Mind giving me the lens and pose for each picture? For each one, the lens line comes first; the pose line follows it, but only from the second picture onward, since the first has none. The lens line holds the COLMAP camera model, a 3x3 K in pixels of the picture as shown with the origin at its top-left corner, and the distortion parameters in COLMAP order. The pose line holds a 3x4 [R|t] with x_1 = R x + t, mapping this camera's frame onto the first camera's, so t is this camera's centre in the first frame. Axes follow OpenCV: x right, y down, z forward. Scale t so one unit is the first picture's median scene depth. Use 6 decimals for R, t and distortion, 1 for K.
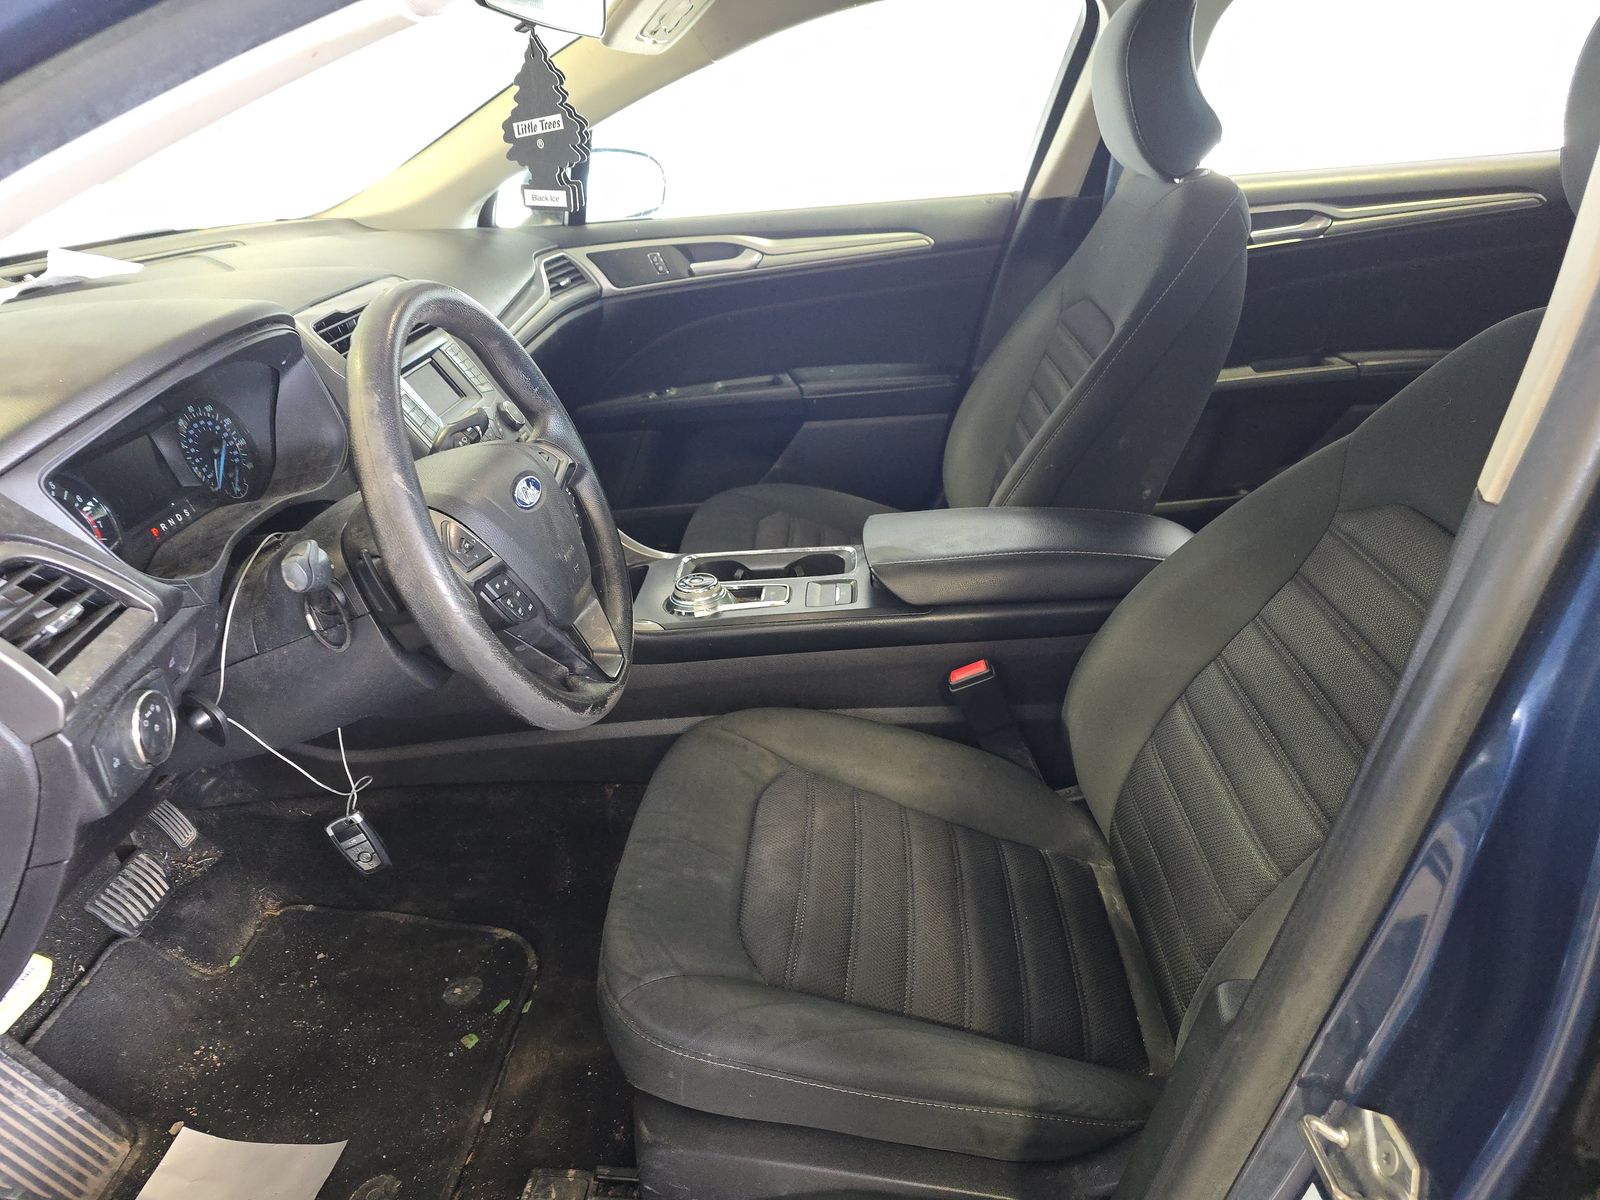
lens RADIAL K [[1063.0, 0, 804.3], [0, 1063.0, 598.4], [0, 0, 1]] dist [0.046996, -0.052774]
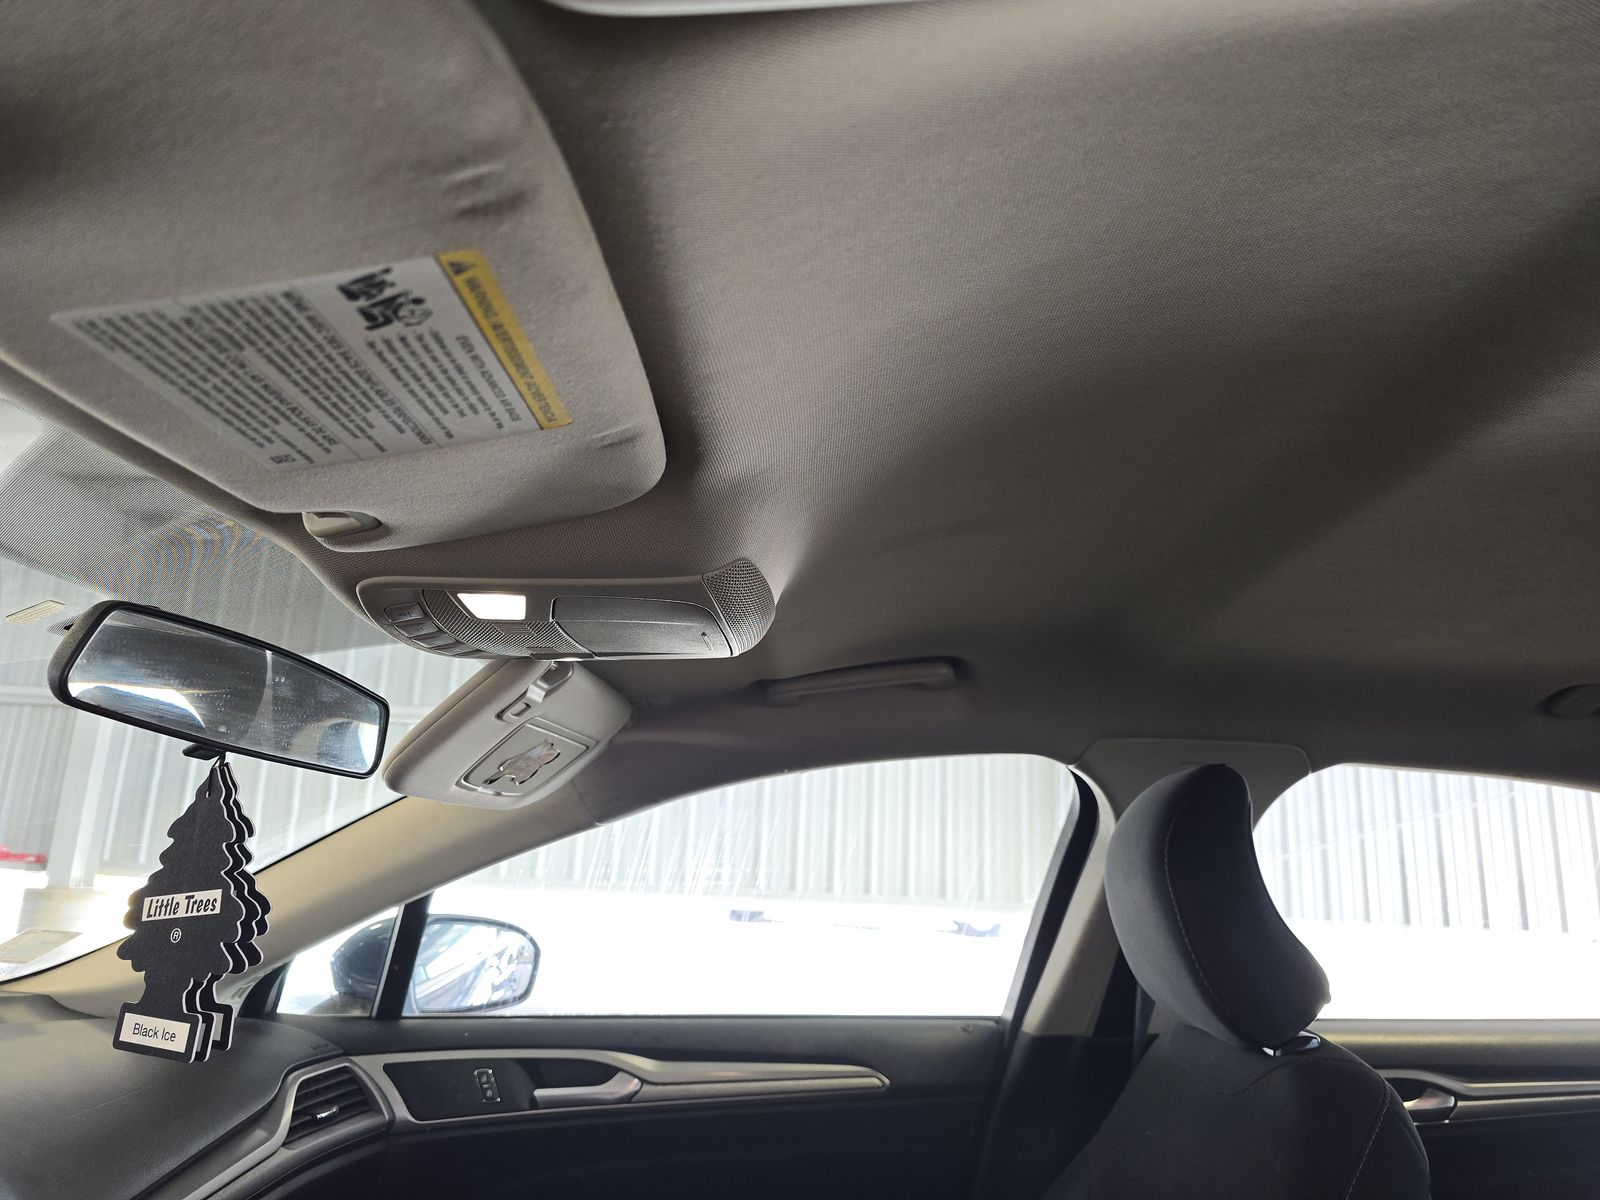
lens RADIAL K [[1063.0, 0, 804.3], [0, 1063.0, 598.4], [0, 0, 1]] dist [0.046996, -0.052774]
pose [[0.997074, 0.075963, 0.008536, 0.036780], [-0.053676, 0.775267, -0.629349, -0.138807], [-0.054425, 0.627049, 0.777076, 0.269562]]
